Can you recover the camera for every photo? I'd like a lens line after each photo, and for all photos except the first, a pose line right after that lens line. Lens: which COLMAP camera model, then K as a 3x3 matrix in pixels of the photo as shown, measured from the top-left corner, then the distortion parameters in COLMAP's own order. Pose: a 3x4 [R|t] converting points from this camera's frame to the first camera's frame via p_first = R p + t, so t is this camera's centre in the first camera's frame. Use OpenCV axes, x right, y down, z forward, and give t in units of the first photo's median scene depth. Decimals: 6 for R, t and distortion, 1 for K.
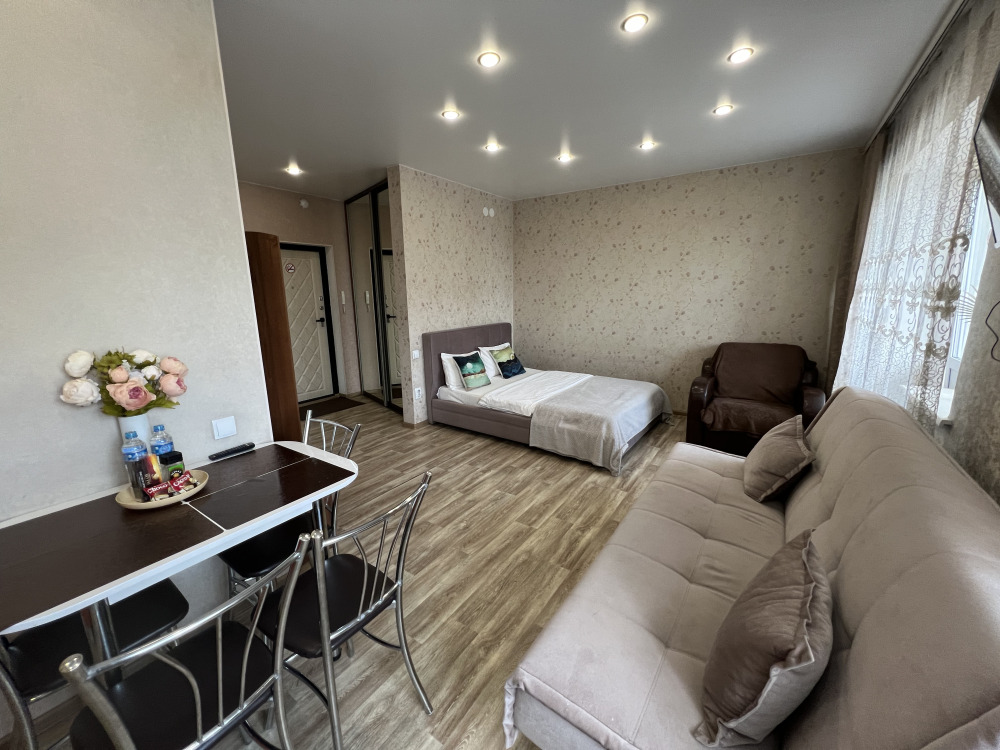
lens RADIAL K [[400.5, 0, 500.0], [0, 400.5, 375.7], [0, 0, 1]] dist [-0.000940, 0.000293]
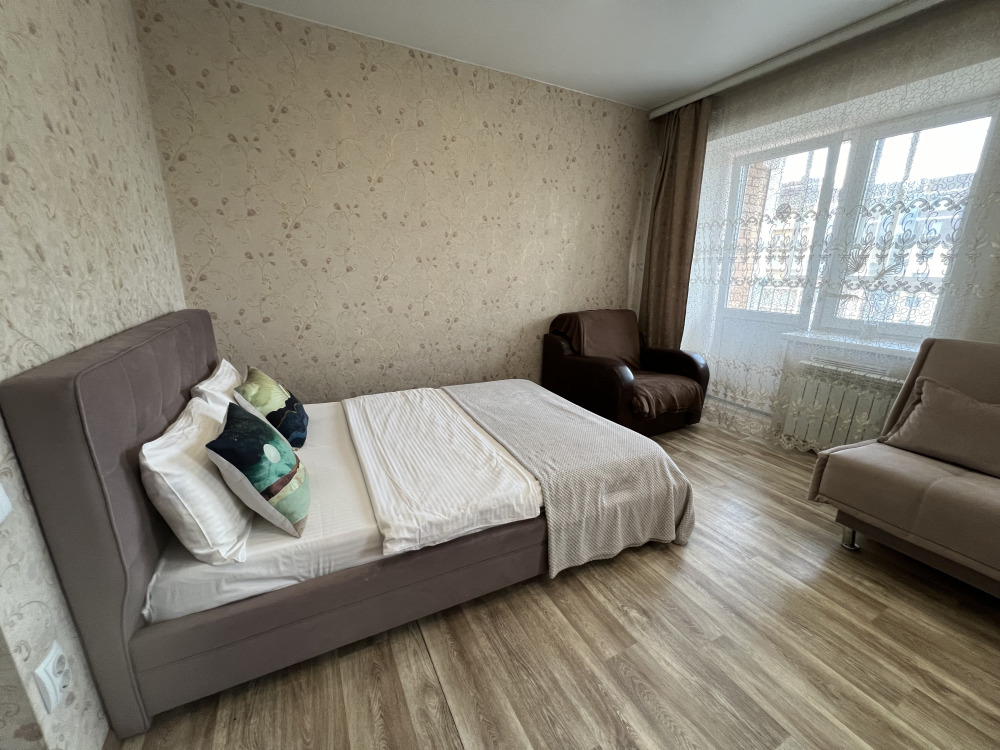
lens RADIAL K [[400.5, 0, 501.0], [0, 400.5, 375.0], [0, 0, 1]] dist [-0.000940, 0.000293]
pose [[0.472106, -0.207223, 0.856840, -0.253361], [0.162046, 0.975816, 0.146712, -0.104000], [-0.866520, 0.069584, 0.494269, 0.730784]]
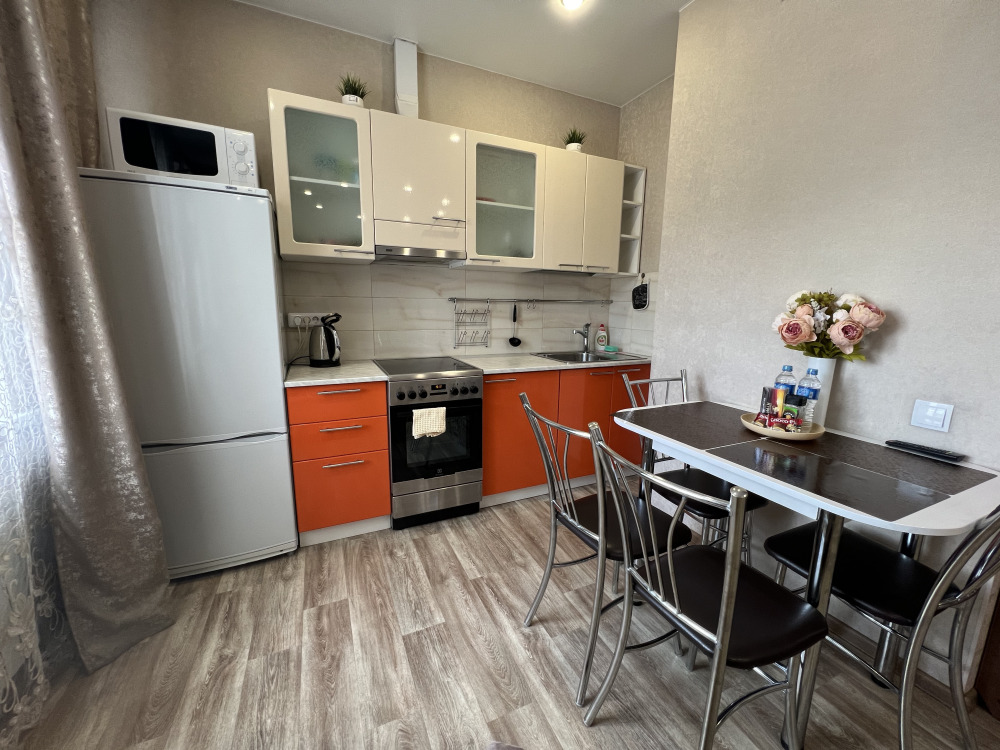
lens RADIAL K [[400.5, 0, 502.0], [0, 400.5, 373.2], [0, 0, 1]] dist [-0.000940, 0.000293]
pose [[-0.516105, 0.158365, -0.841758, 0.248288], [-0.186335, 0.938462, 0.290806, -0.131535], [0.836011, 0.306936, -0.454836, 0.878056]]
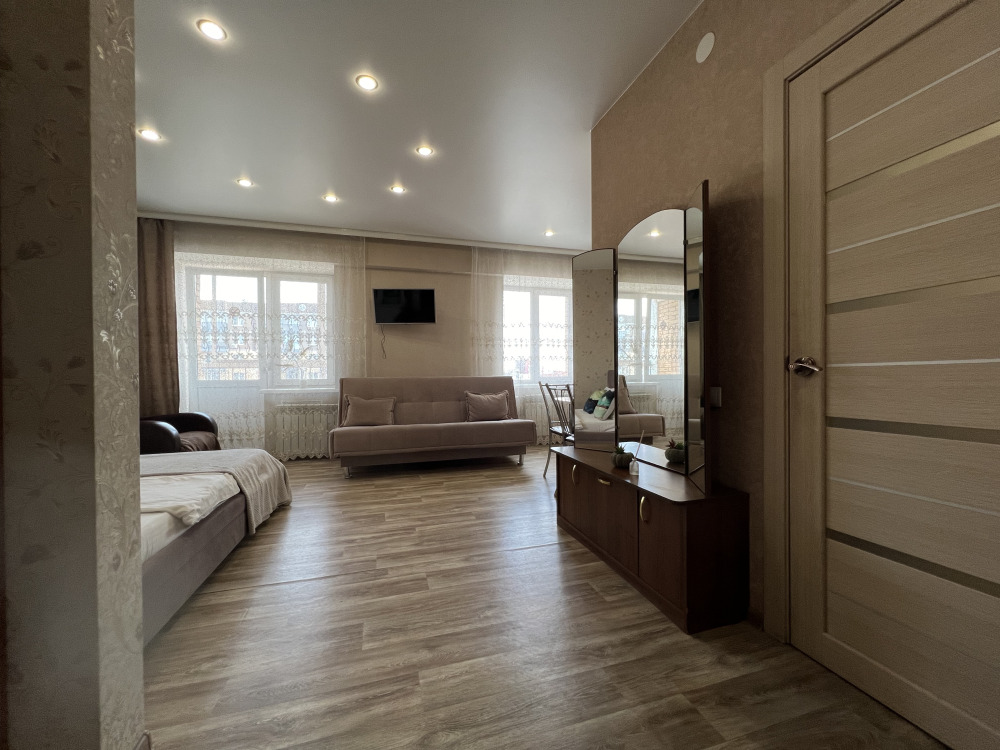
lens RADIAL K [[400.5, 0, 498.2], [0, 400.5, 379.7], [0, 0, 1]] dist [-0.000940, 0.000293]
pose [[-0.775842, 0.011623, 0.630820, -0.566487], [0.150350, 0.974433, 0.166959, -0.099658], [-0.612751, 0.224378, -0.757753, 1.065608]]
